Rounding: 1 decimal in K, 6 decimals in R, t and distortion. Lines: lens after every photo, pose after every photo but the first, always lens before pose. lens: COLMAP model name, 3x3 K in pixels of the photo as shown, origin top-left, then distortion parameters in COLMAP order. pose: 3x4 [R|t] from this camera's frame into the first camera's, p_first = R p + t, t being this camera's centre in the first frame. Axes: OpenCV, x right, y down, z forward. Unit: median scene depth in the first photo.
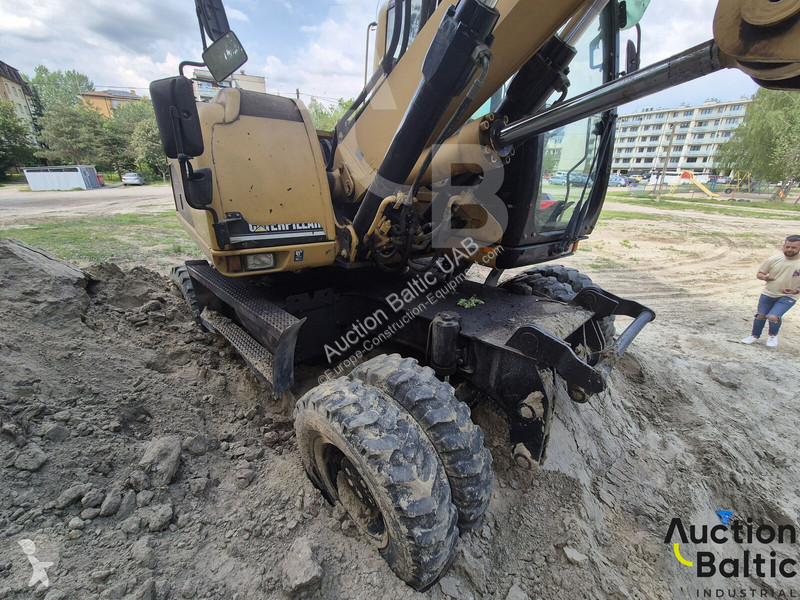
lens RADIAL K [[324.2, 0, 402.2], [0, 324.2, 302.3], [0, 0, 1]] dist [0.002414, 0.000560]
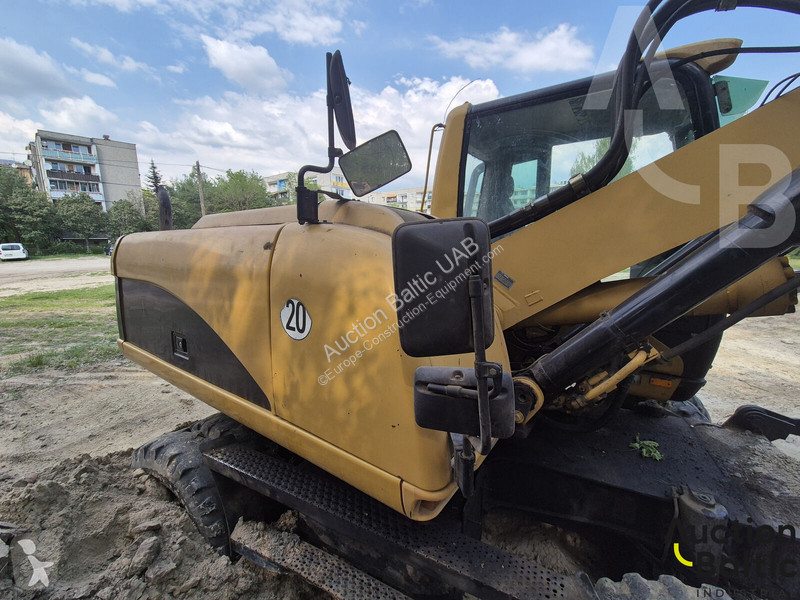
lens RADIAL K [[322.1, 0, 400.0], [0, 322.1, 300.0], [0, 0, 1]] dist [-0.000573, -0.000195]
pose [[0.947656, -0.075310, 0.310285, -0.642121], [0.130656, 0.978164, -0.161629, -0.327372], [-0.291338, 0.193710, 0.936803, 0.375356]]
